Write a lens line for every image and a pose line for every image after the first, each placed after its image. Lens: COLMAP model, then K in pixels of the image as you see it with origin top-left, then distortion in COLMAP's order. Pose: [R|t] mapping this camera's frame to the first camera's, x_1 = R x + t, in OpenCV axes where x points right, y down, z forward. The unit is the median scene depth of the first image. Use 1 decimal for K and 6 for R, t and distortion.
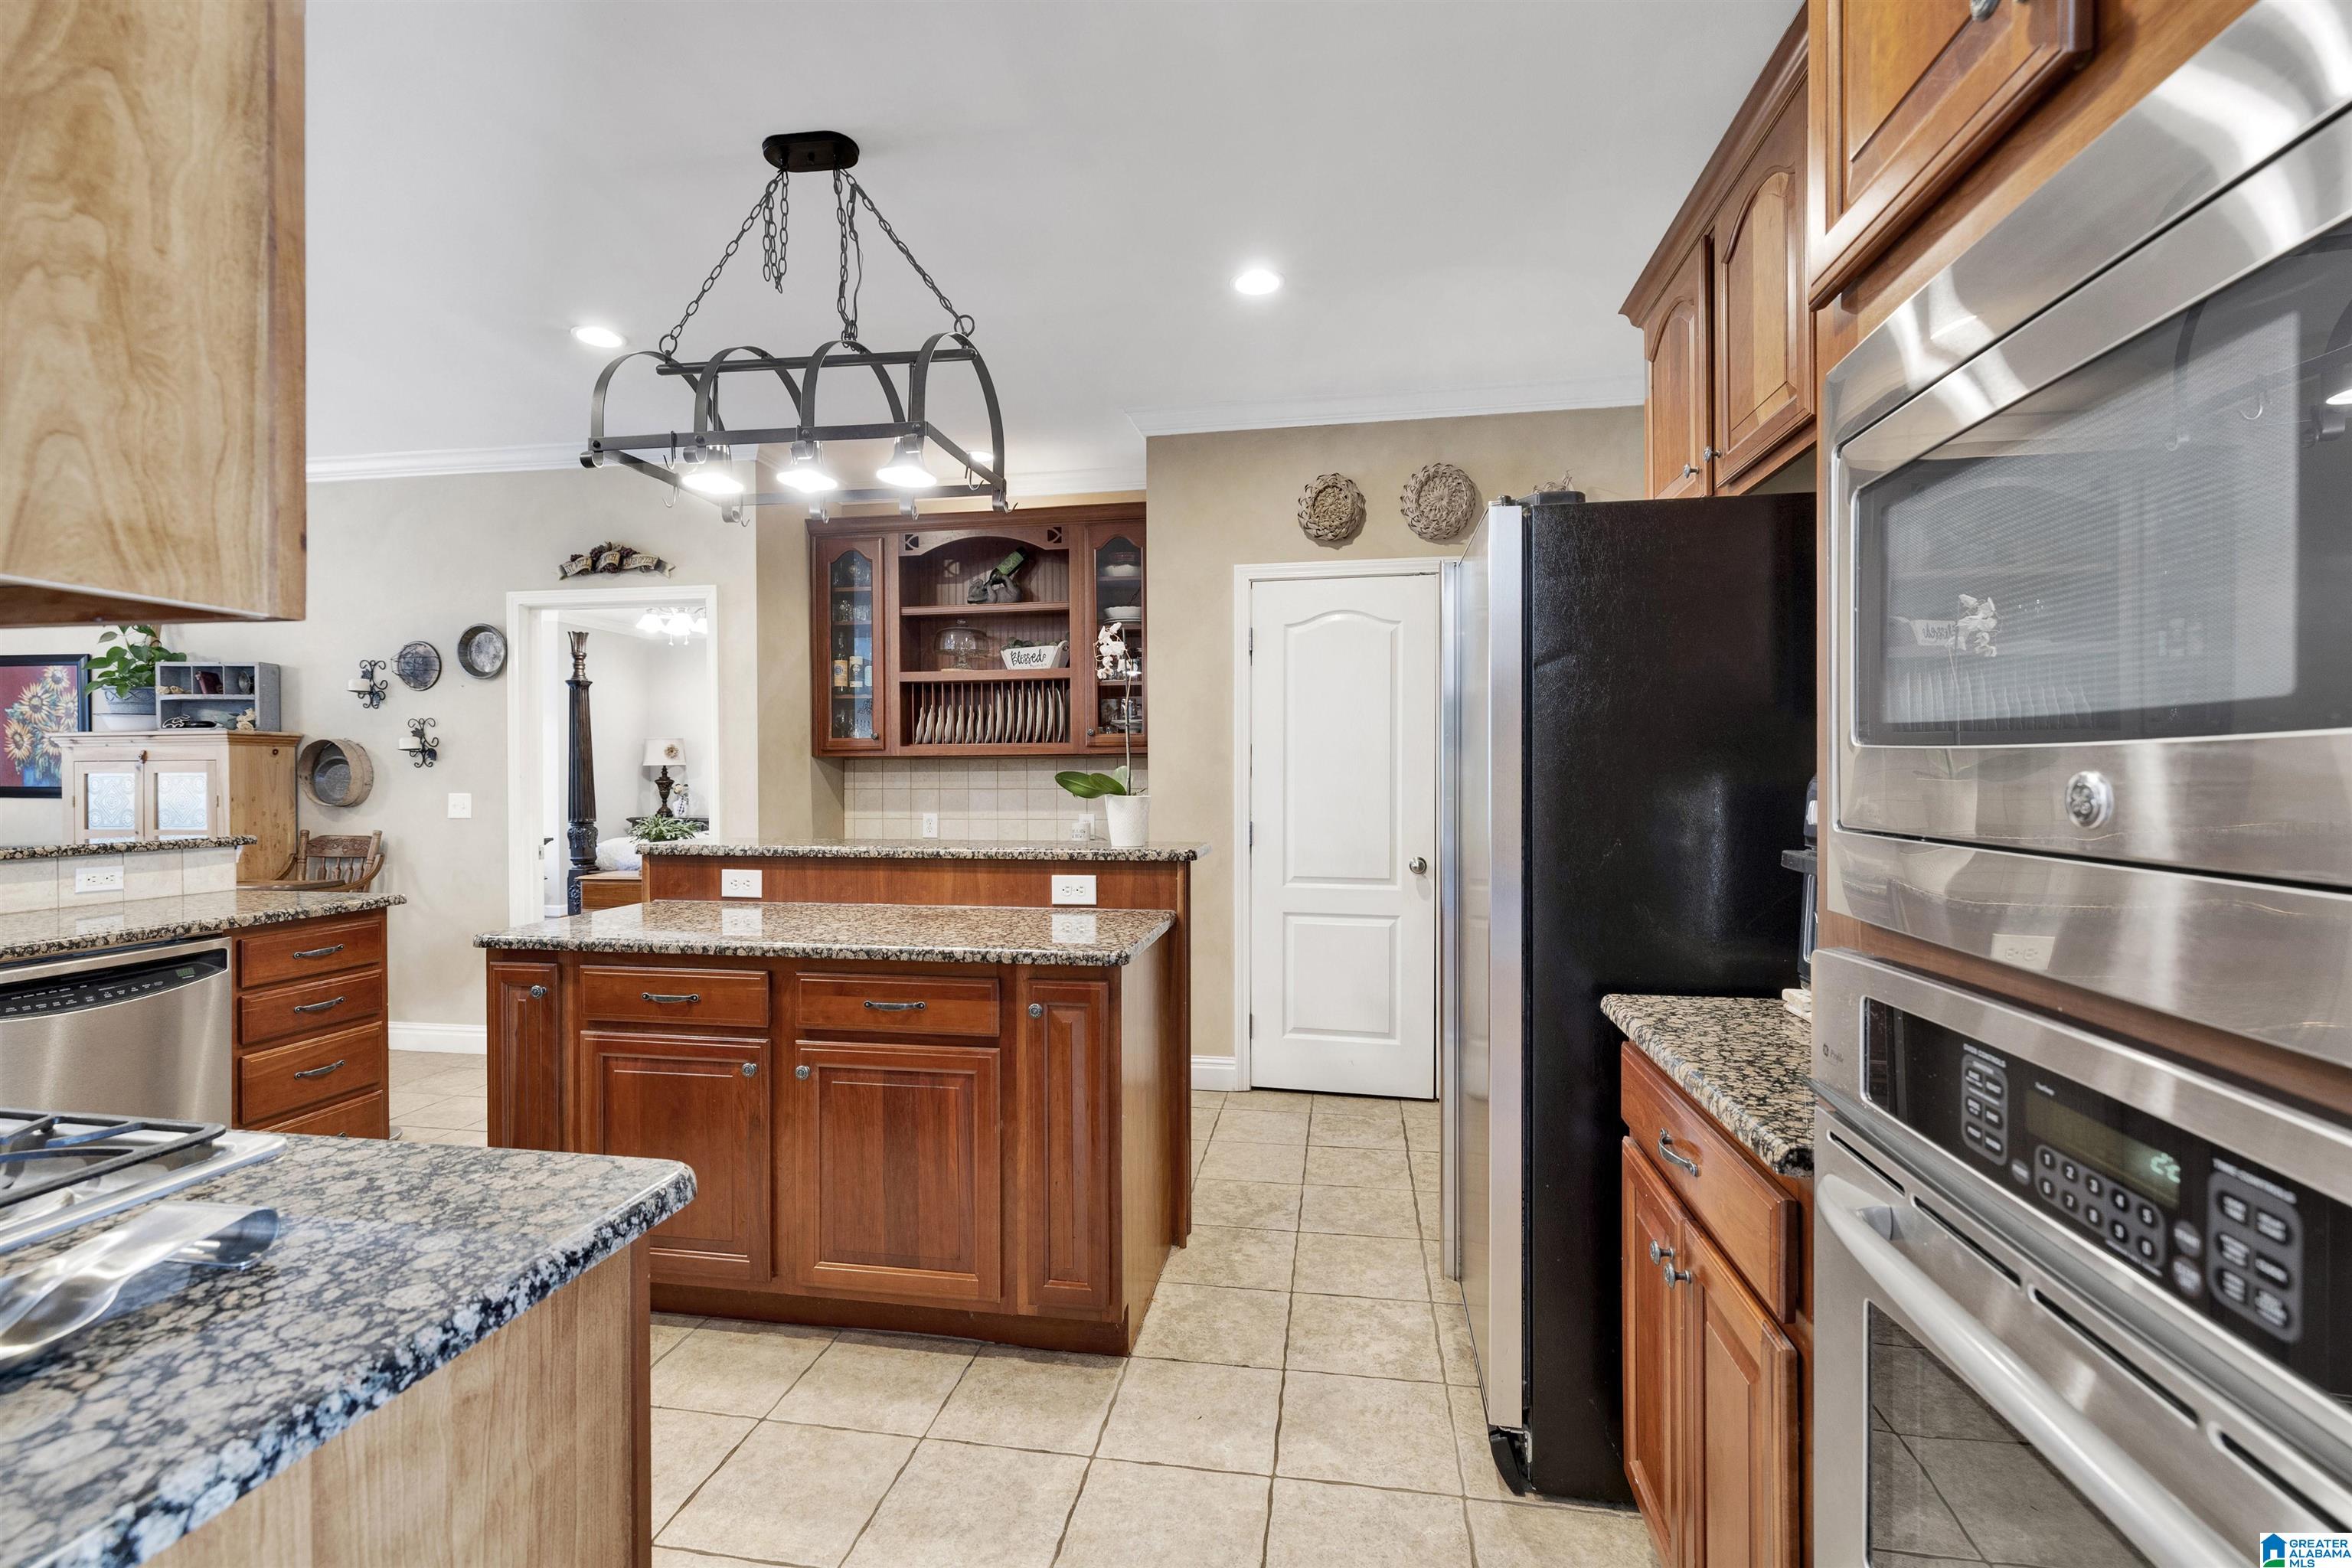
lens RADIAL K [[1009.0, 0, 1176.2], [0, 1009.0, 783.5], [0, 0, 1]] dist [-0.006557, 0.001652]
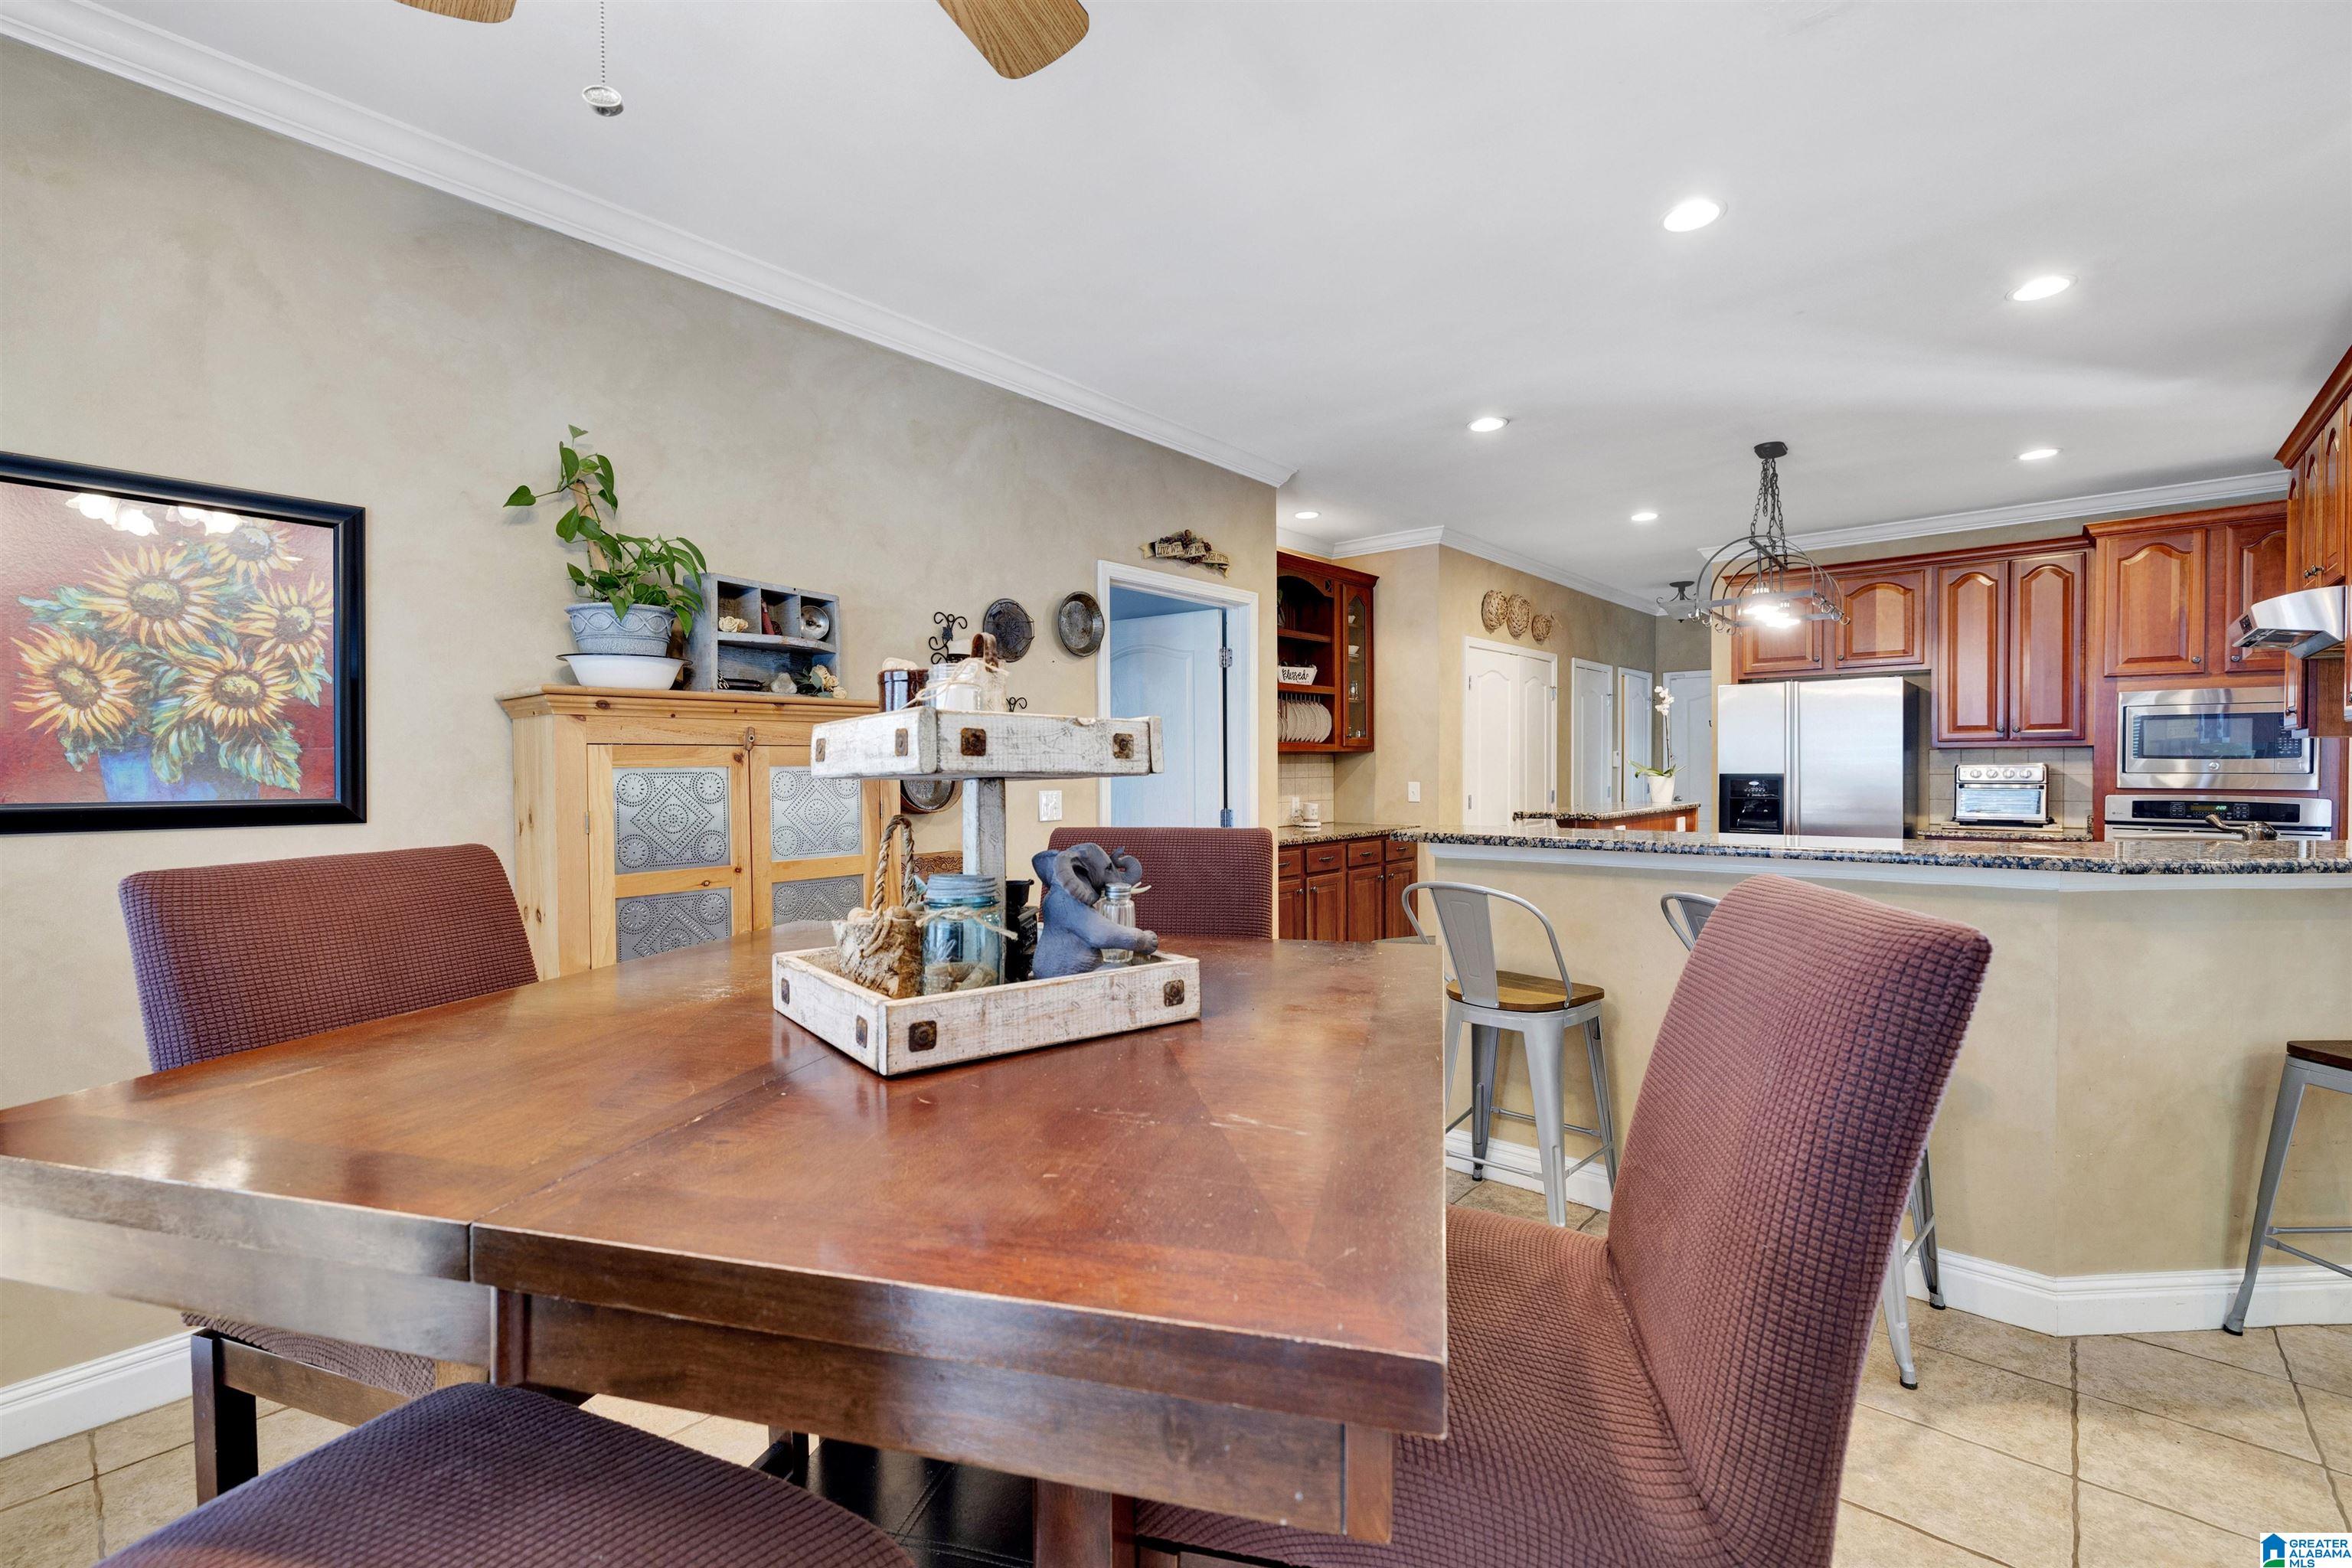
lens RADIAL K [[1009.0, 0, 1176.1], [0, 1009.0, 779.7], [0, 0, 1]] dist [-0.006557, 0.001652]
pose [[0.529797, -0.013288, 0.848020, -1.296140], [0.005037, 0.999909, 0.012521, -0.008660], [-0.848109, -0.002362, 0.529816, 0.442914]]
